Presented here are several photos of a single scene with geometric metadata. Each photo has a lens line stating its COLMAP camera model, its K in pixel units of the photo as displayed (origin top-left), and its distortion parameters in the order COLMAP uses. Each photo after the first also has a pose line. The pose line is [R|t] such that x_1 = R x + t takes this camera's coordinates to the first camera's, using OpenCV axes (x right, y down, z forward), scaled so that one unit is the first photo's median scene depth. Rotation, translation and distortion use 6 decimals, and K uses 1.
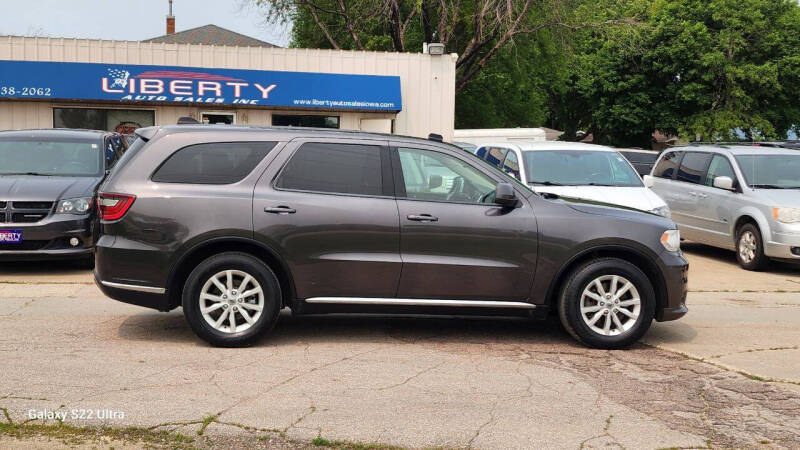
lens RADIAL K [[1013.2, 0, 391.5], [0, 1013.2, 197.9], [0, 0, 1]] dist [0.107567, 0.000000]
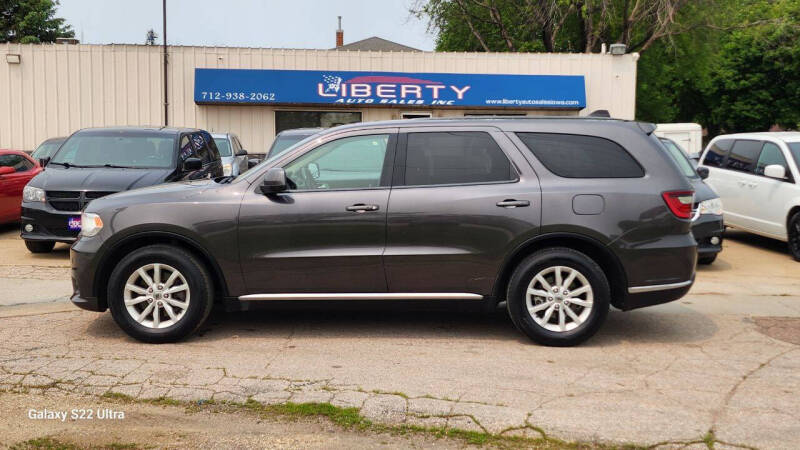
lens RADIAL K [[882.0, 0, 395.3], [0, 882.0, 220.3], [0, 0, 1]] dist [0.073511, 0.000000]
pose [[0.992973, 0.000291, -0.118341, -0.082756], [0.003862, 0.999385, 0.034860, -0.001189], [0.118278, -0.035072, 0.992361, 0.045271]]
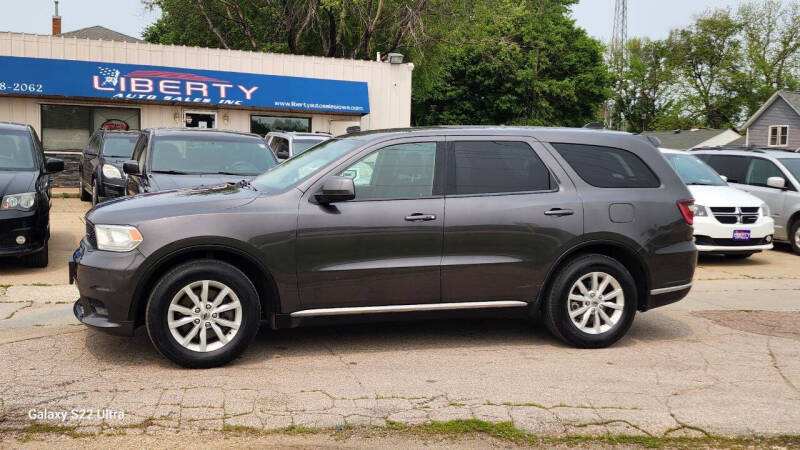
lens RADIAL K [[882.0, 0, 390.5], [0, 882.0, 237.0], [0, 0, 1]] dist [0.073511, 0.000000]
pose [[0.976583, -0.010651, 0.214877, -0.184130], [-0.000812, 0.998584, 0.053186, -0.003614], [-0.215139, -0.052115, 0.975192, 0.055956]]
